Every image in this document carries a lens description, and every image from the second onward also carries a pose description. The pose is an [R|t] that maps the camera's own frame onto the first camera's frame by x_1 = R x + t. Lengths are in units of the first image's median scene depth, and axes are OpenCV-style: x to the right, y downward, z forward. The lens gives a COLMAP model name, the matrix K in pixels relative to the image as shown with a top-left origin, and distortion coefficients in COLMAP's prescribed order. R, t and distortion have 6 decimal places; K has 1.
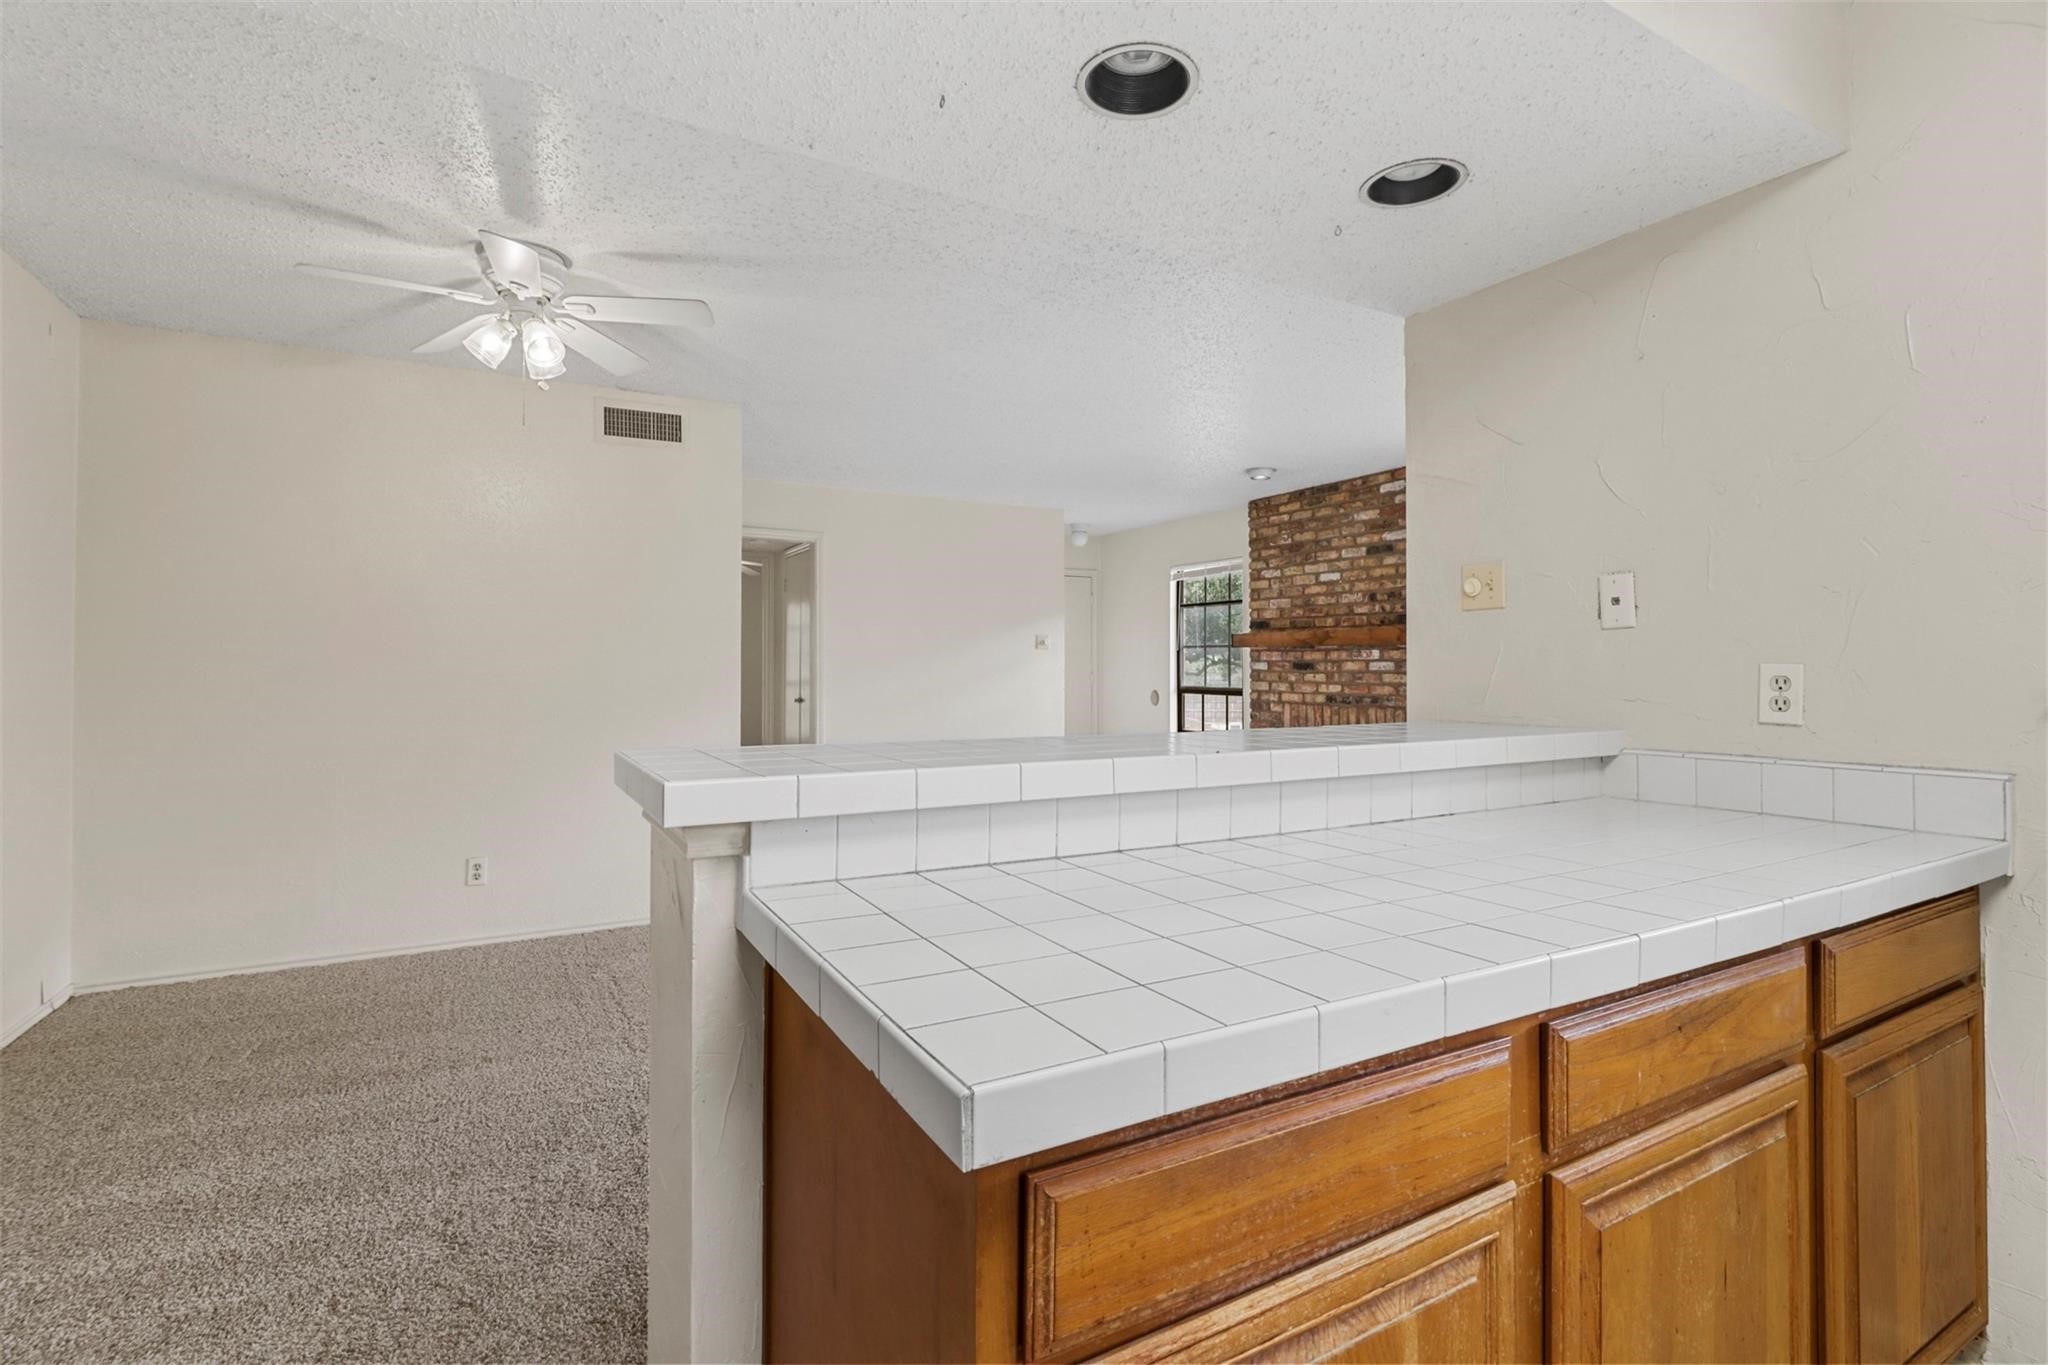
lens RADIAL K [[945.0, 0, 1019.9], [0, 945.0, 657.2], [0, 0, 1]] dist [0.000840, -0.001080]
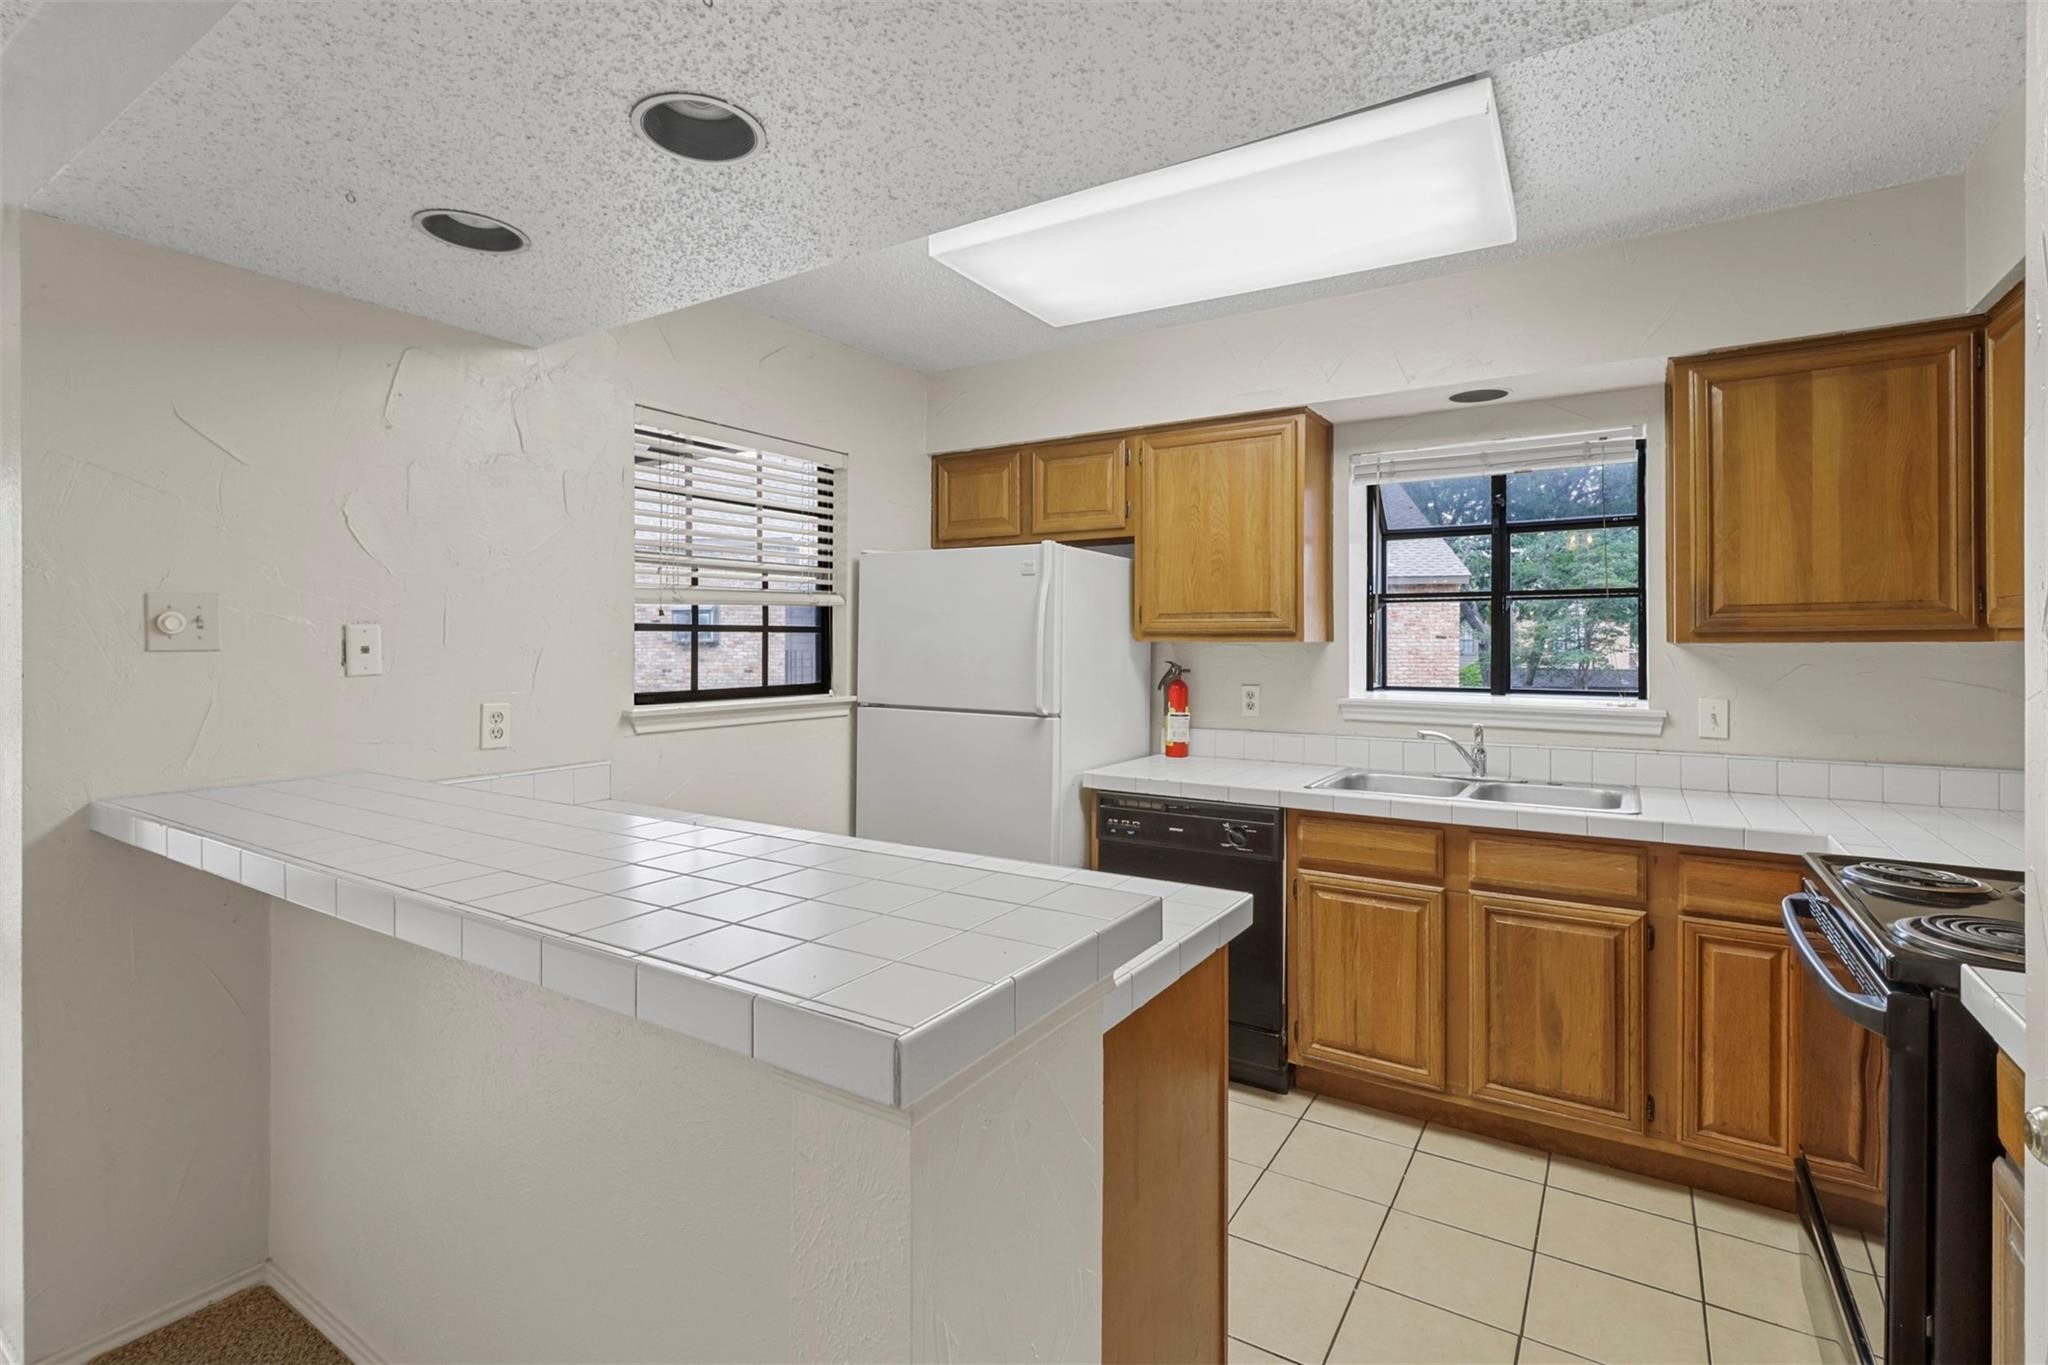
lens RADIAL K [[945.0, 0, 1018.6], [0, 945.0, 643.4], [0, 0, 1]] dist [0.000840, -0.001080]
pose [[-0.453155, -0.001658, 0.891430, -0.195623], [-0.007798, 0.999967, -0.002104, -0.021822], [-0.891398, -0.007905, -0.453153, 0.257537]]
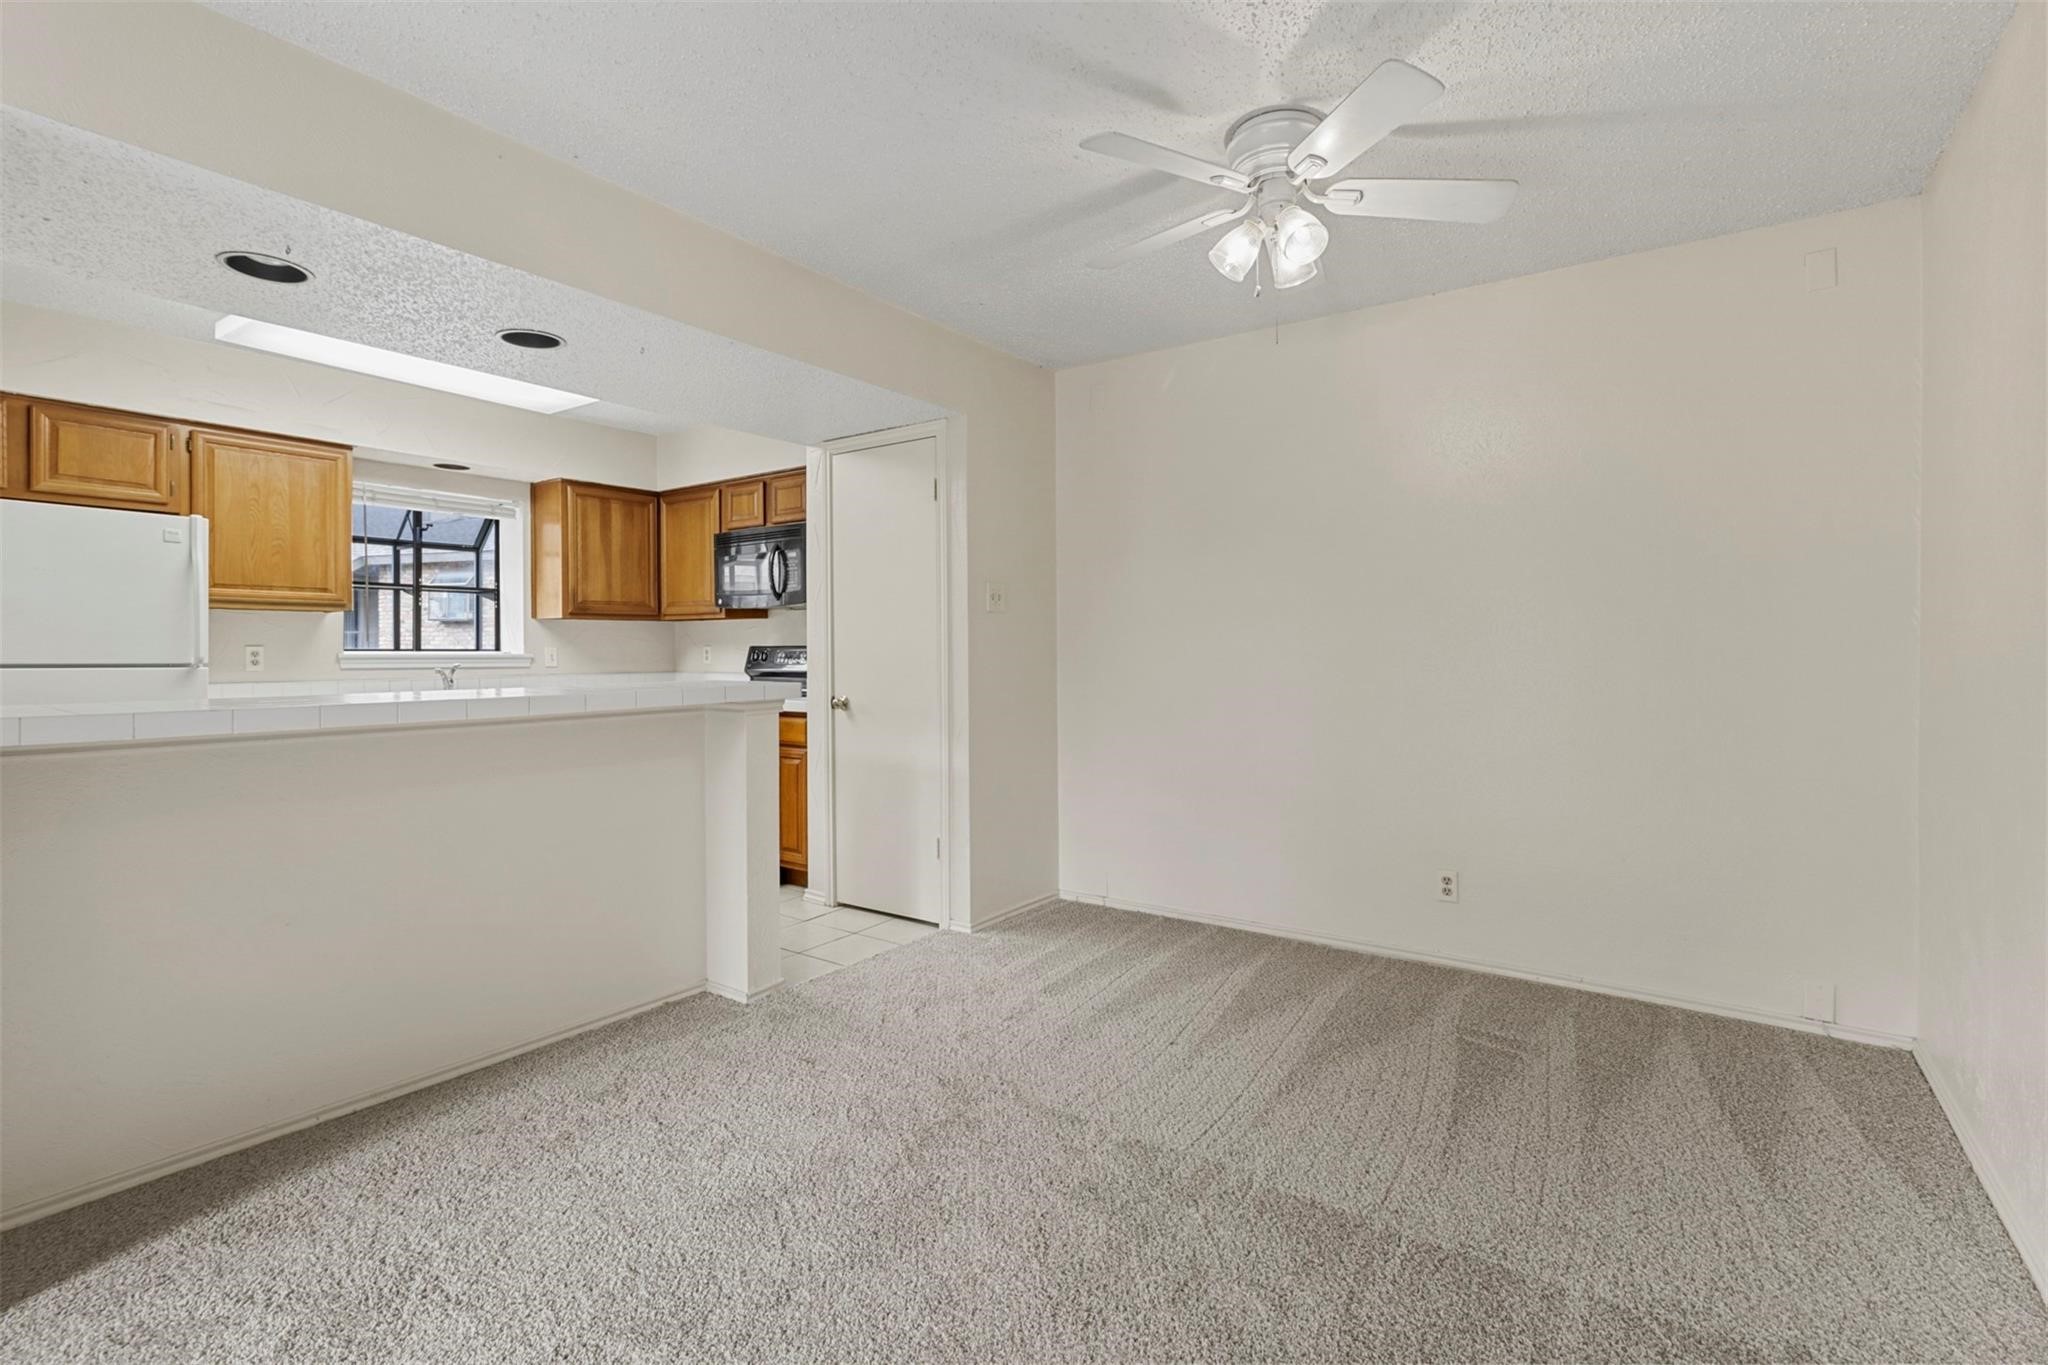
lens RADIAL K [[945.0, 0, 1019.7], [0, 945.0, 651.2], [0, 0, 1]] dist [0.000840, -0.001080]
pose [[-0.908370, 0.002773, -0.418157, 0.009575], [0.006269, 0.999956, -0.006987, 0.010851], [0.418119, -0.008968, -0.908348, 0.717179]]
